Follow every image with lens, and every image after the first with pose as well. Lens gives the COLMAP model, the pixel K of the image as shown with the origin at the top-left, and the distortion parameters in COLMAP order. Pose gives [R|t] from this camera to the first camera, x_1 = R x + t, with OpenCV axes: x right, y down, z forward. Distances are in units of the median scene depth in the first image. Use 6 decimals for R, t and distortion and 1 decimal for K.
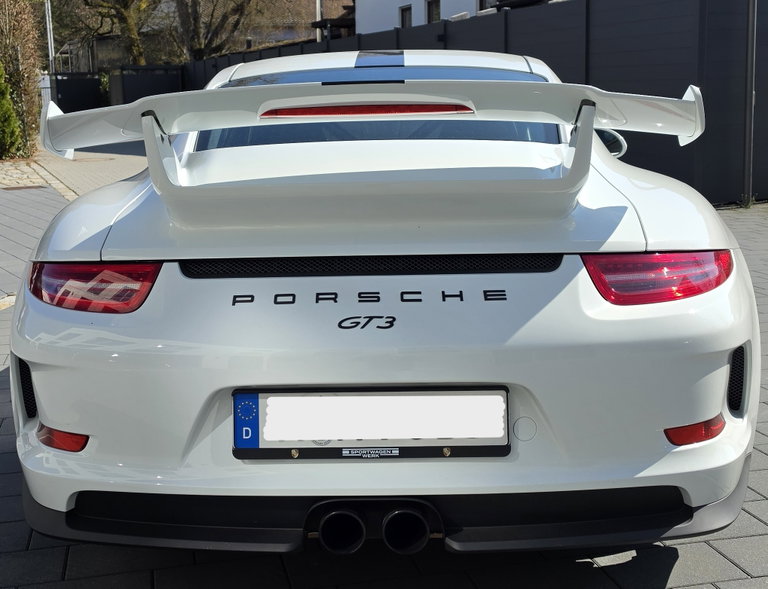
lens RADIAL K [[1093.2, 0, 382.5], [0, 1093.2, 291.2], [0, 0, 1]] dist [0.092992, 0.000000]
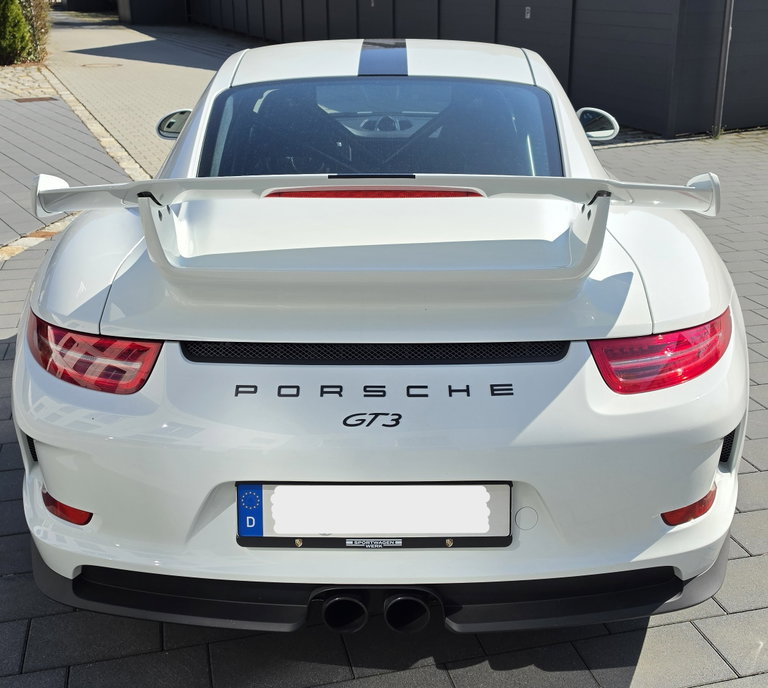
lens RADIAL K [[976.8, 0, 403.4], [0, 976.8, 327.8], [0, 0, 1]] dist [0.068618, 0.000000]
pose [[0.999383, 0.013101, 0.032599, -0.015585], [-0.018187, 0.986789, 0.160989, -0.189625], [-0.030059, -0.161483, 0.986418, 0.137141]]
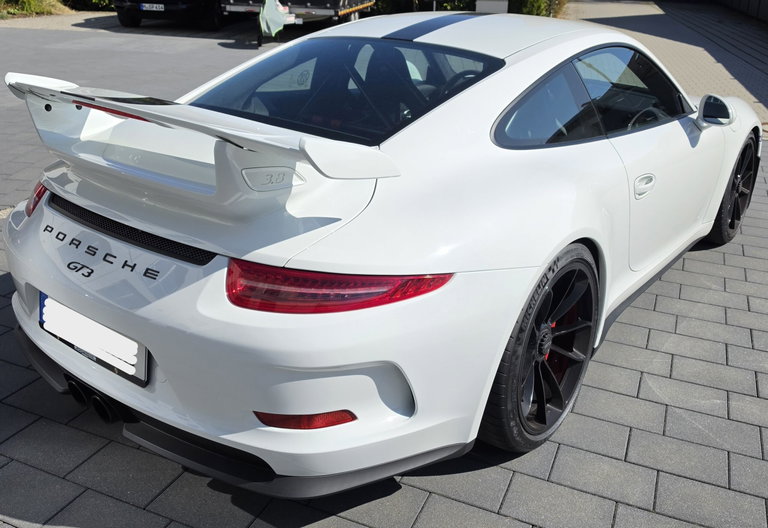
lens RADIAL K [[739.8, 0, 383.6], [0, 739.8, 292.7], [0, 0, 1]] dist [0.026648, 0.000000]
pose [[0.791889, 0.287513, -0.538746, 0.794198], [-0.146728, 0.945968, 0.289164, -0.267747], [0.592775, -0.149937, 0.791288, 0.453779]]
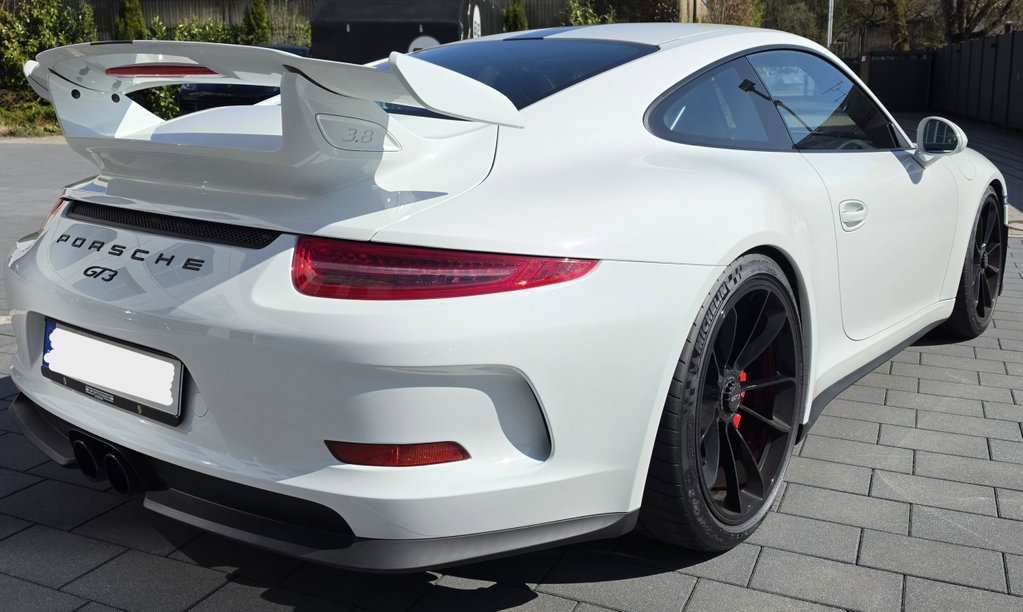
lens RADIAL K [[991.9, 0, 511.1], [0, 991.9, 306.5], [0, 0, 1]] dist [0.015797, 0.000000]
pose [[0.788586, 0.156559, -0.594661, 0.847052], [-0.128237, 0.987654, 0.089968, -0.074285], [0.601405, 0.005310, 0.798927, 0.455642]]
